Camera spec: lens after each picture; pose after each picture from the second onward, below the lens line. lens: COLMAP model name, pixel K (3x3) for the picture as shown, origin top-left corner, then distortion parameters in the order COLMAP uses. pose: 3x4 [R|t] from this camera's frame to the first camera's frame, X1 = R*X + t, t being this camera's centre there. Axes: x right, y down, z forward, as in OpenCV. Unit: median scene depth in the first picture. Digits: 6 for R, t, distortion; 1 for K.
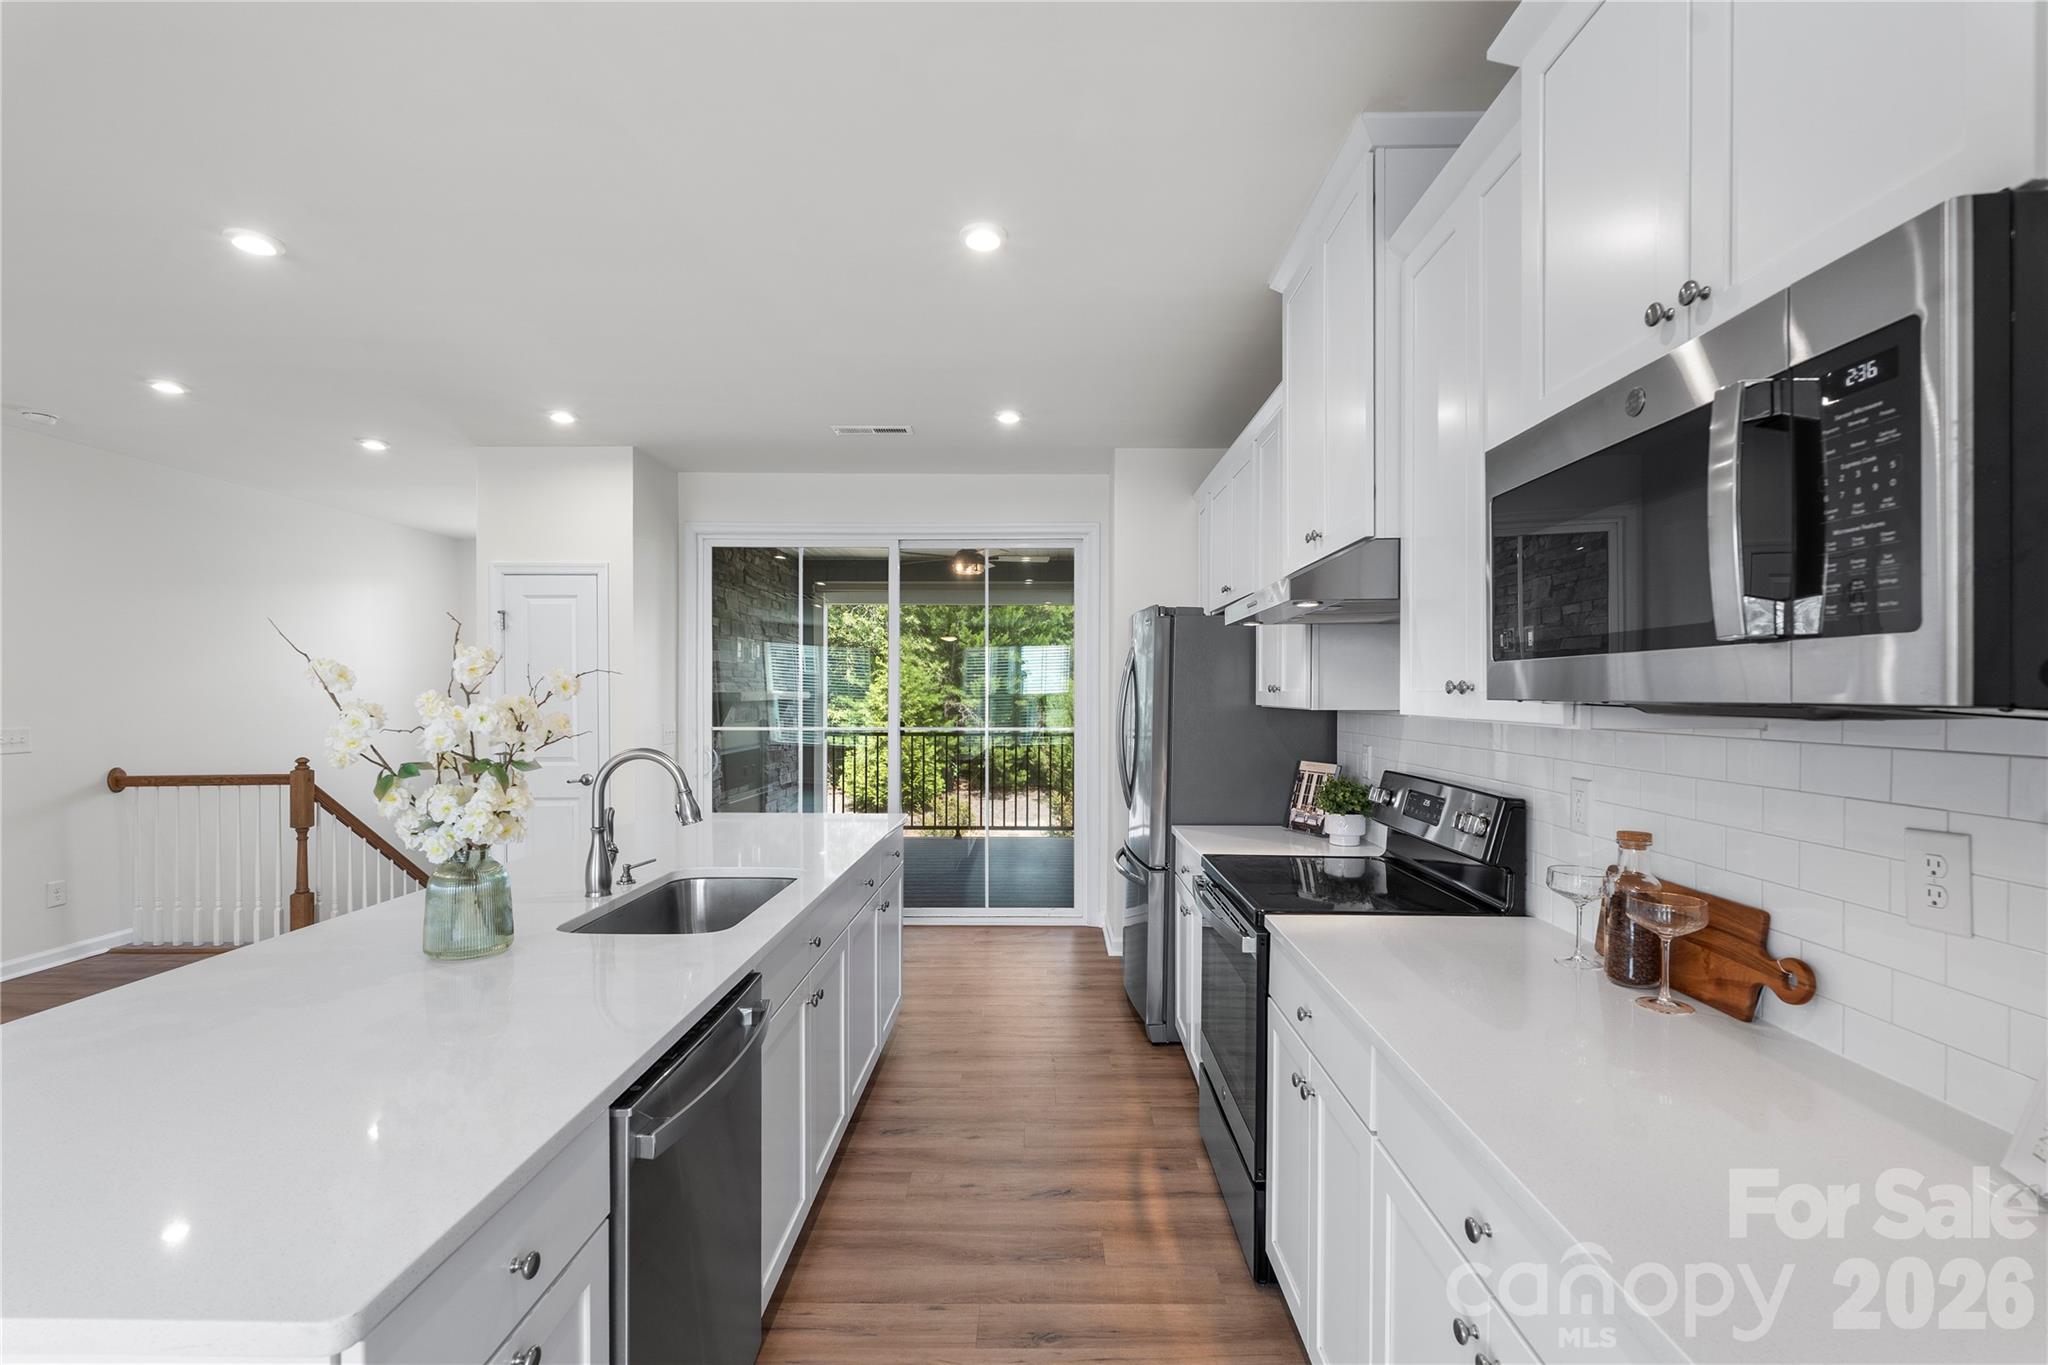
lens RADIAL K [[907.9, 0, 1028.7], [0, 907.9, 707.1], [0, 0, 1]] dist [-0.006667, 0.001620]
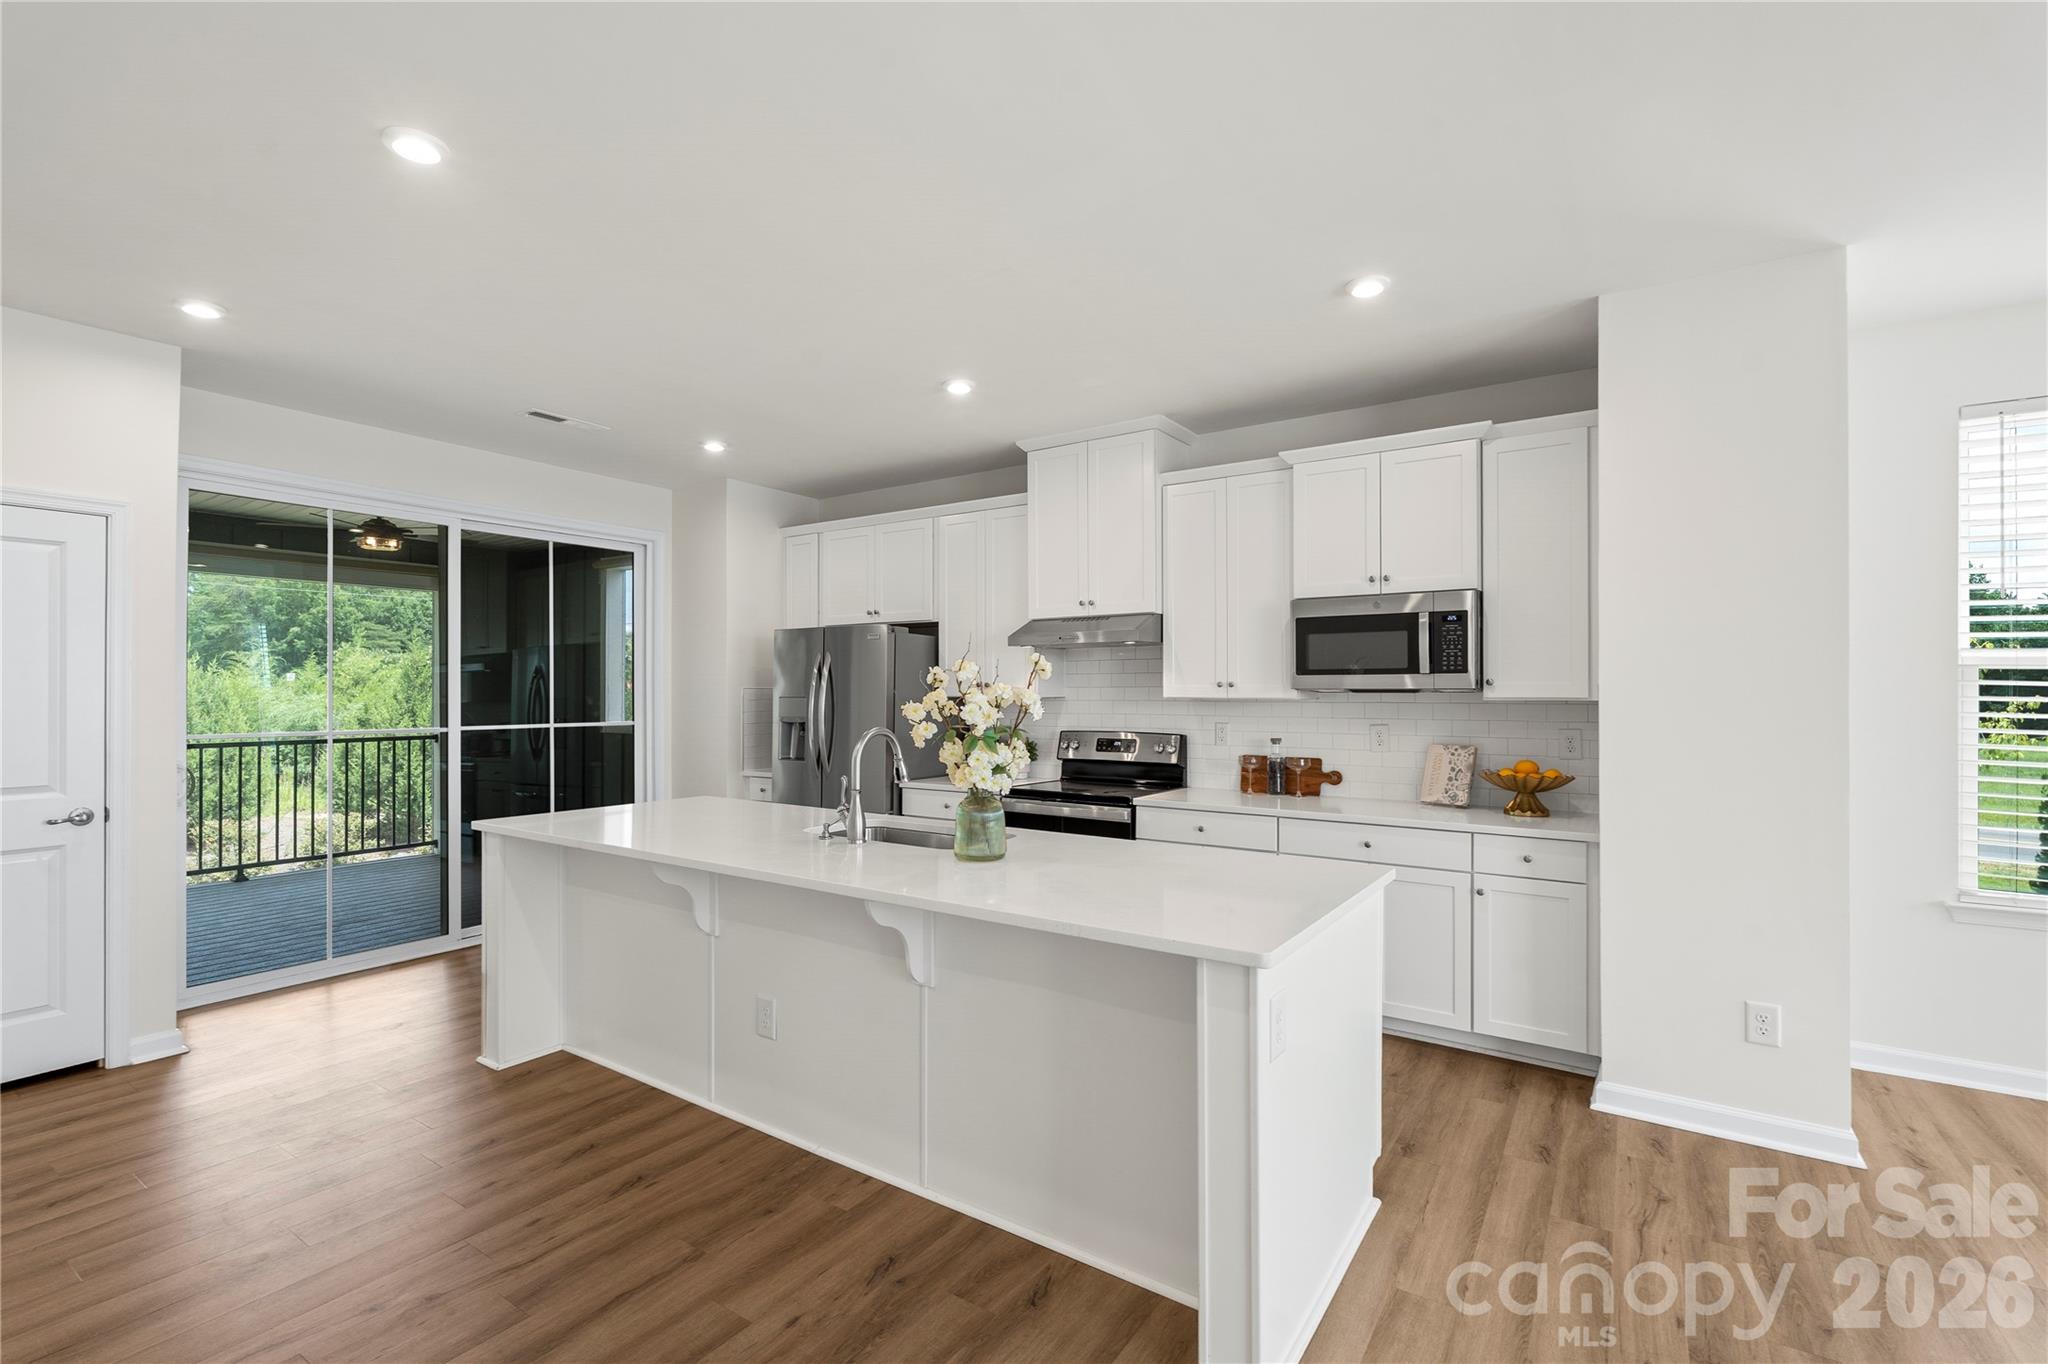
lens RADIAL K [[907.9, 0, 1036.9], [0, 907.9, 691.7], [0, 0, 1]] dist [-0.006667, 0.001620]
pose [[0.541382, -0.001499, 0.840775, -0.652151], [0.015559, 0.999845, -0.008236, 0.003366], [-0.840633, 0.017540, 0.541322, 0.040400]]
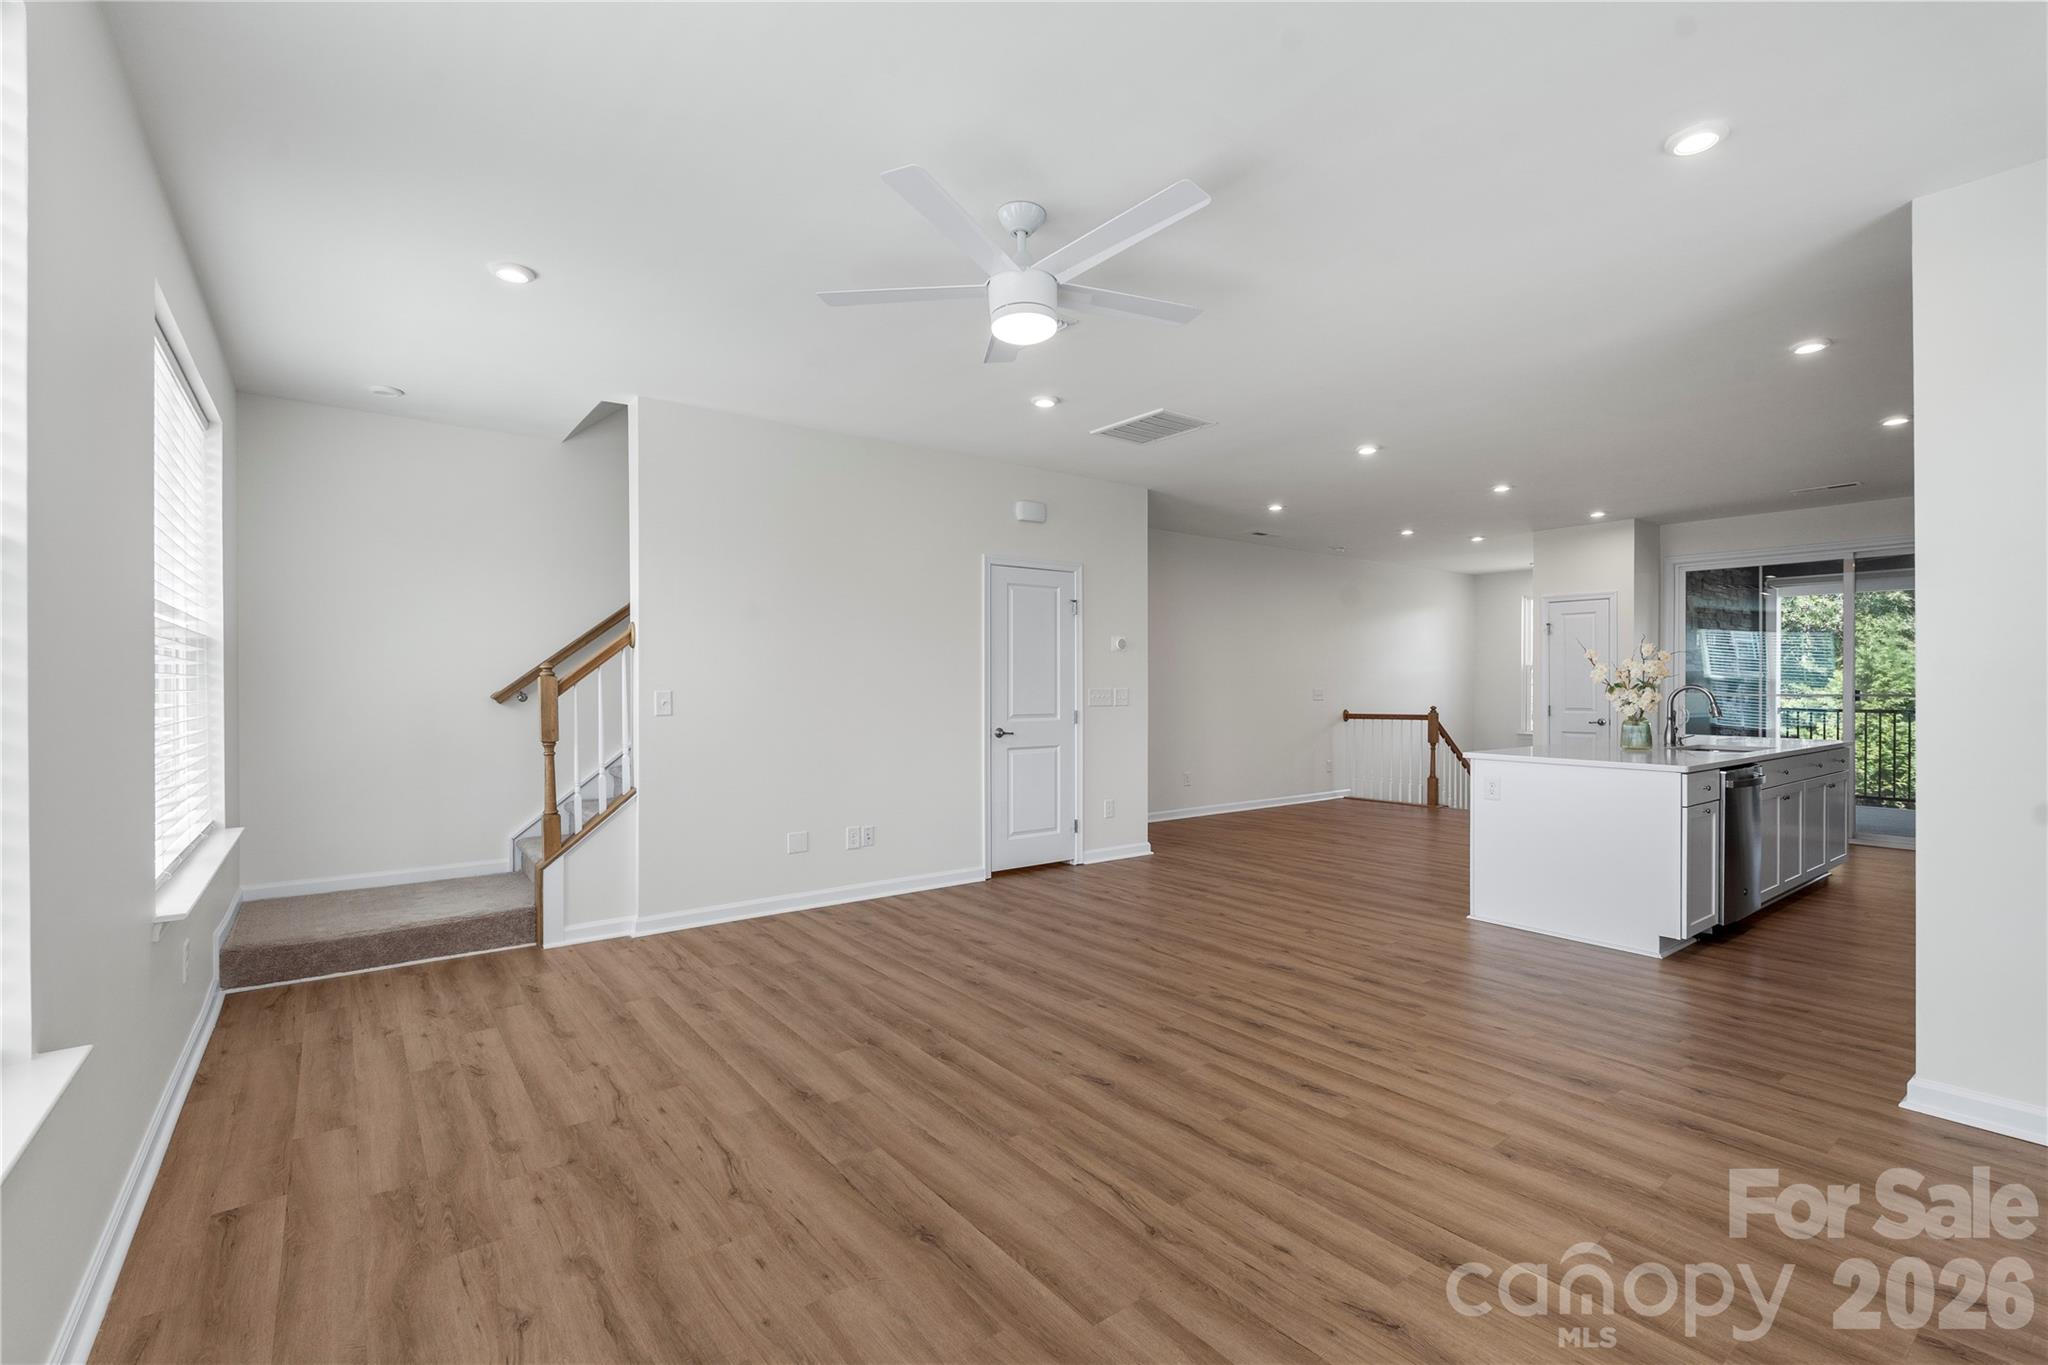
lens RADIAL K [[907.9, 0, 1034.6], [0, 907.9, 679.5], [0, 0, 1]] dist [-0.006667, 0.001620]
pose [[0.620433, -0.005214, -0.784242, 0.166460], [-0.013688, 0.999754, -0.017476, 0.044580], [0.784140, 0.021578, 0.620209, -0.831355]]
